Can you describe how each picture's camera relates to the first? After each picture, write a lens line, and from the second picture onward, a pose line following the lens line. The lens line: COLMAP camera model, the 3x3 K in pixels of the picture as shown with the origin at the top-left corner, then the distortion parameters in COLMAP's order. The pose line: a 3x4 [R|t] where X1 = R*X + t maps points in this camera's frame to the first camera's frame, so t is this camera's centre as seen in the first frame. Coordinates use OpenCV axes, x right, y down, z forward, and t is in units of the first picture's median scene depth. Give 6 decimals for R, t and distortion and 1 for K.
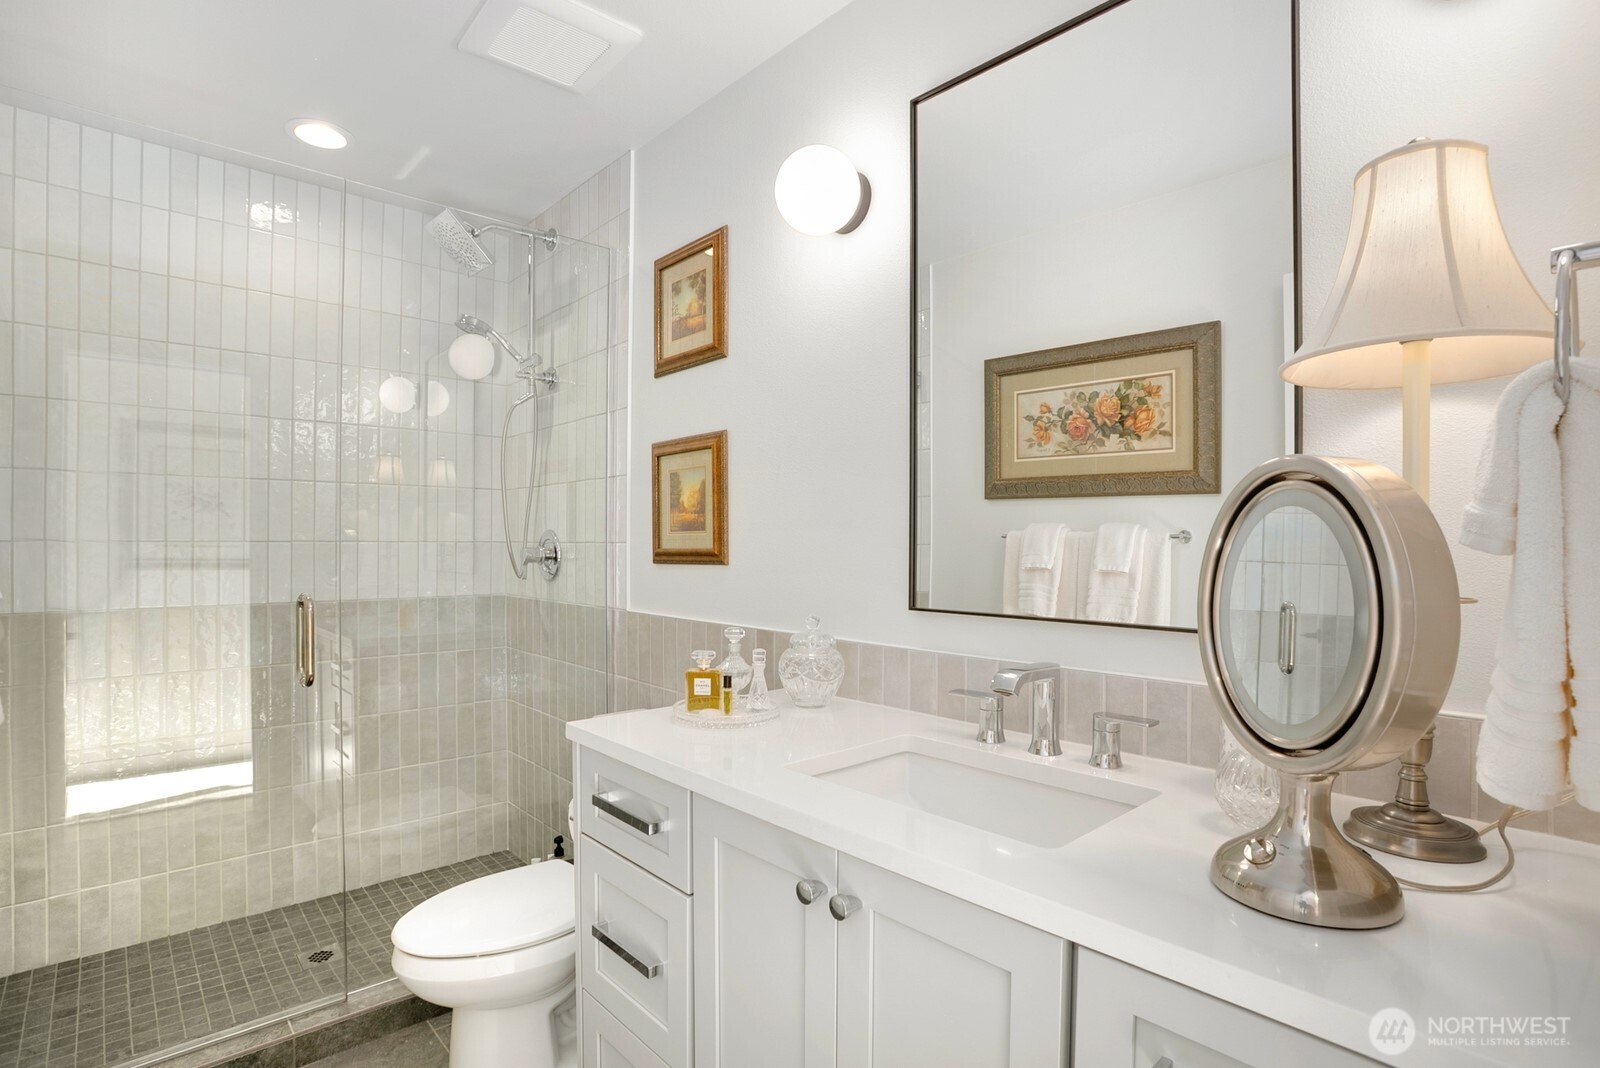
lens RADIAL K [[782.4, 0, 808.6], [0, 782.4, 555.4], [0, 0, 1]] dist [-0.104671, 0.039951]
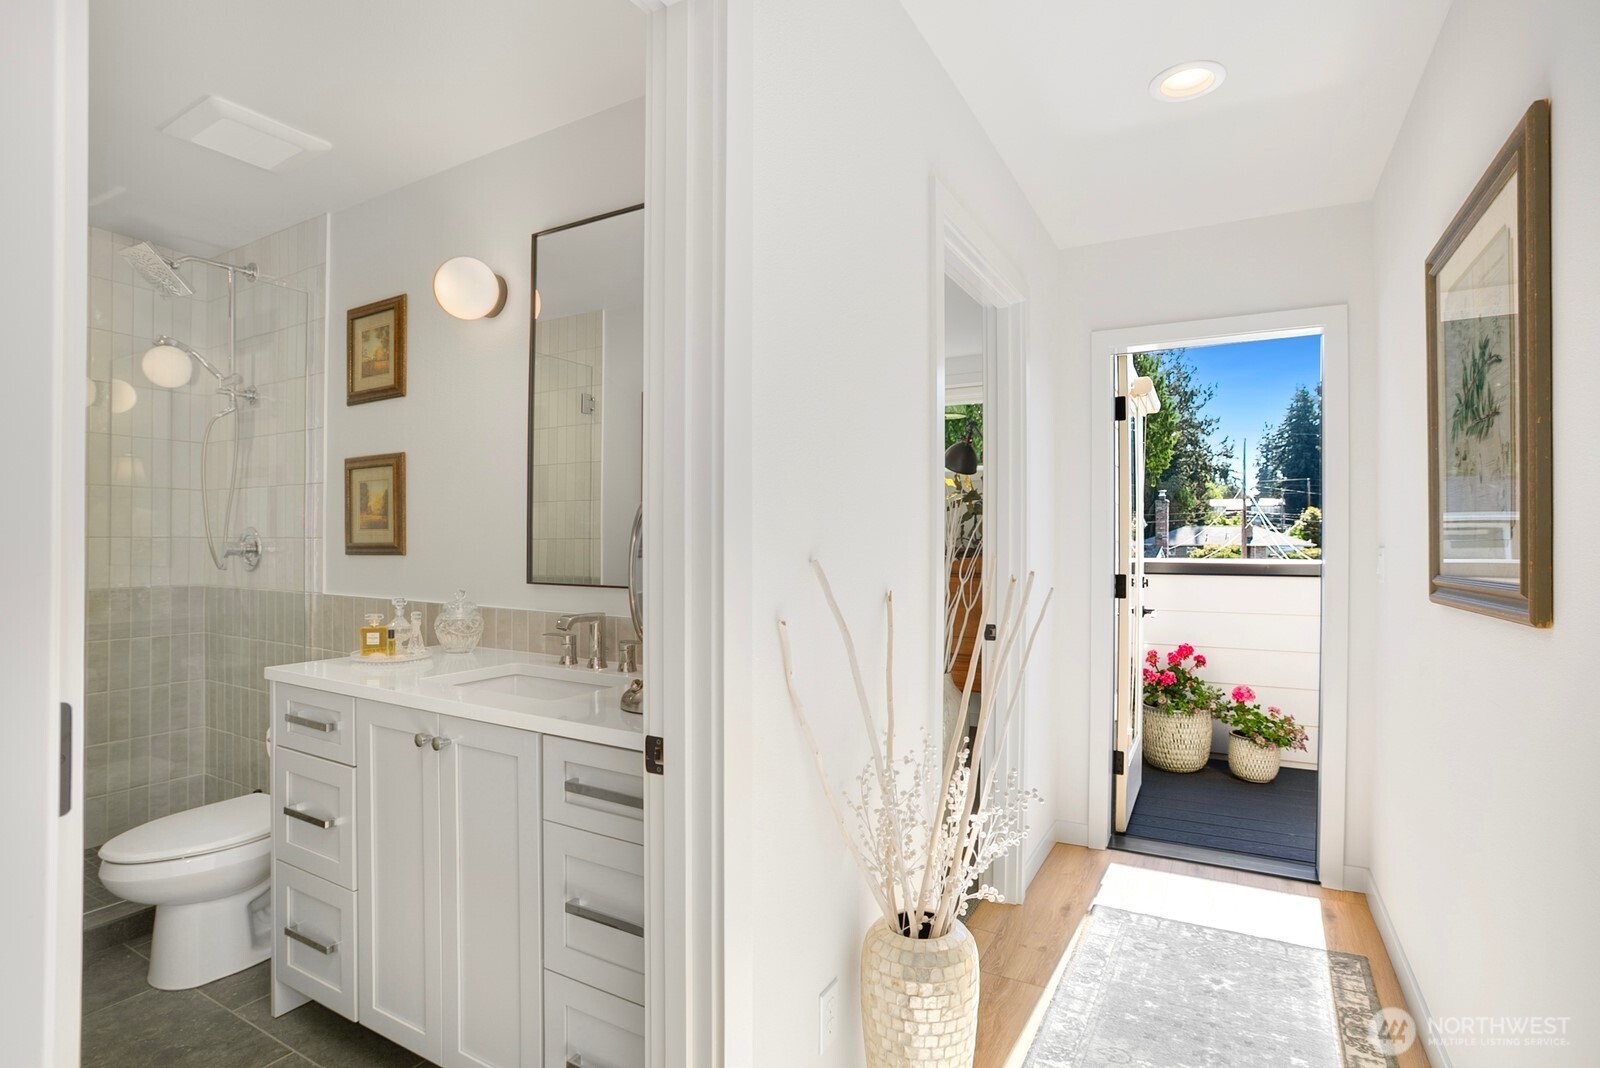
lens RADIAL K [[782.8, 0, 799.2], [0, 782.8, 537.1], [0, 0, 1]] dist [-0.080727, 0.038842]
pose [[0.953086, -0.001507, 0.302695, 0.127628], [0.006473, 0.999860, -0.015405, 0.005817], [-0.302629, 0.016642, 0.952963, -0.402243]]
